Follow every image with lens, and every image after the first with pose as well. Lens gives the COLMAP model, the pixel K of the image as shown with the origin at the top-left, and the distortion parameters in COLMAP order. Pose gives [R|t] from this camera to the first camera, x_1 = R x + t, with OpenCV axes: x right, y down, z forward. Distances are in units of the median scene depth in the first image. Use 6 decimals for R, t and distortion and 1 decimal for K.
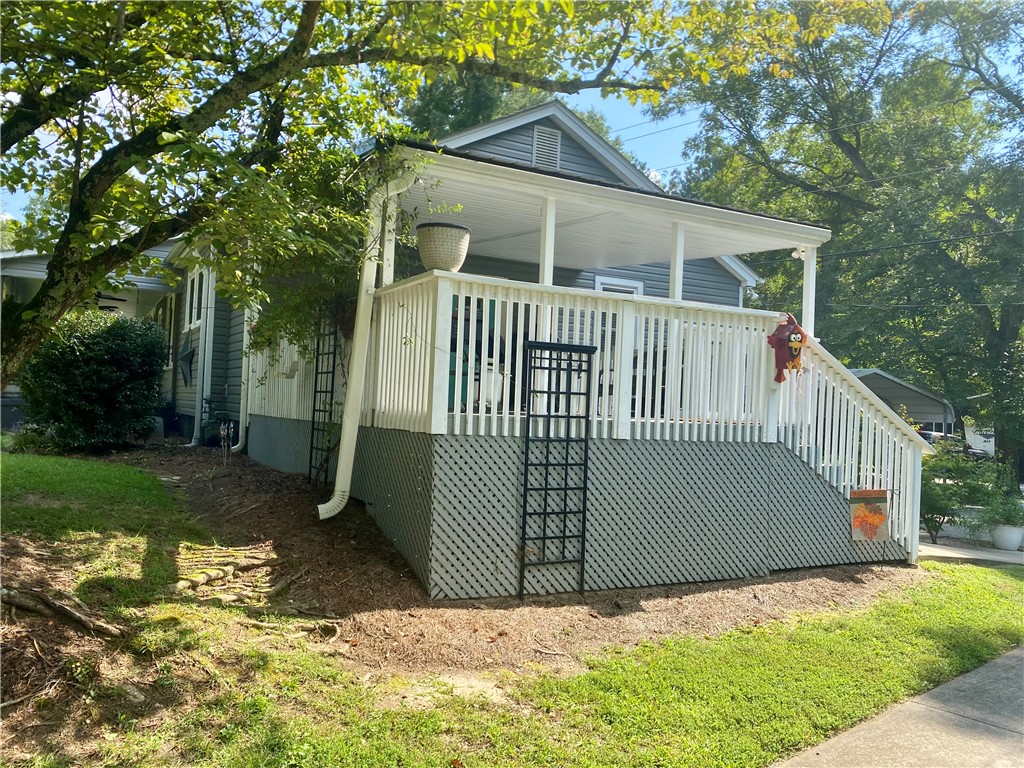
lens RADIAL K [[764.1, 0, 511.8], [0, 764.1, 385.5], [0, 0, 1]] dist [-0.011785, -0.003227]
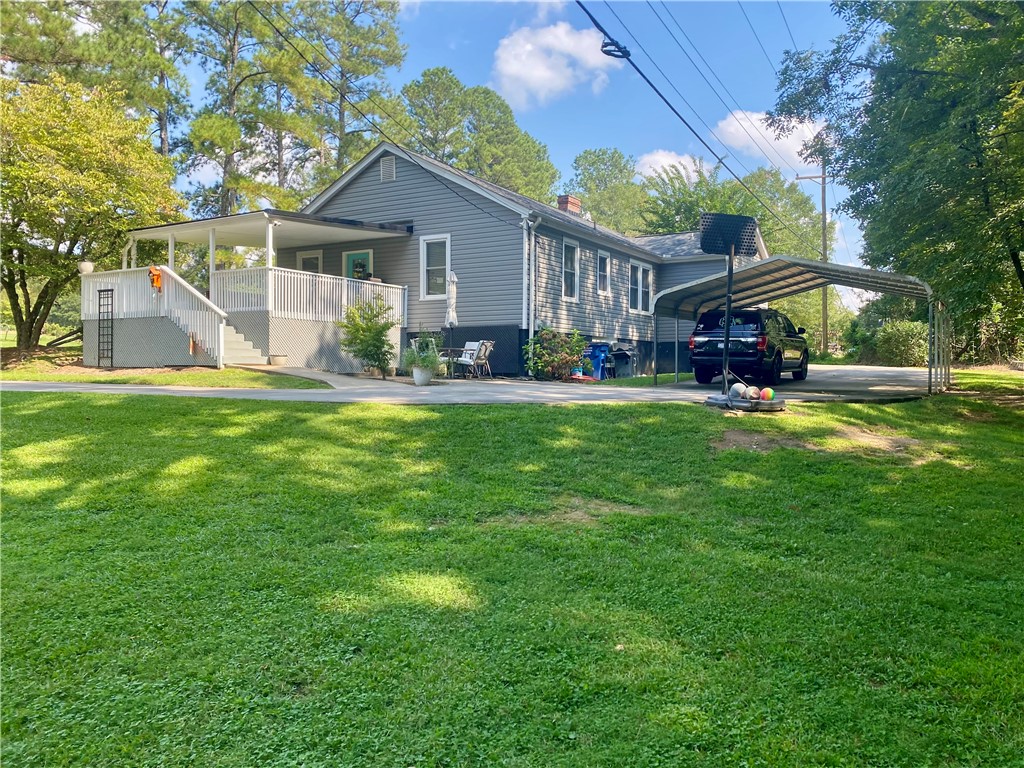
lens RADIAL K [[764.1, 0, 511.2], [0, 764.1, 382.8], [0, 0, 1]] dist [-0.011785, -0.003227]
pose [[0.534869, -0.035216, -0.844201, 3.649498], [0.041278, 0.999027, -0.015521, 0.455169], [0.843926, -0.026545, 0.535803, 0.709681]]
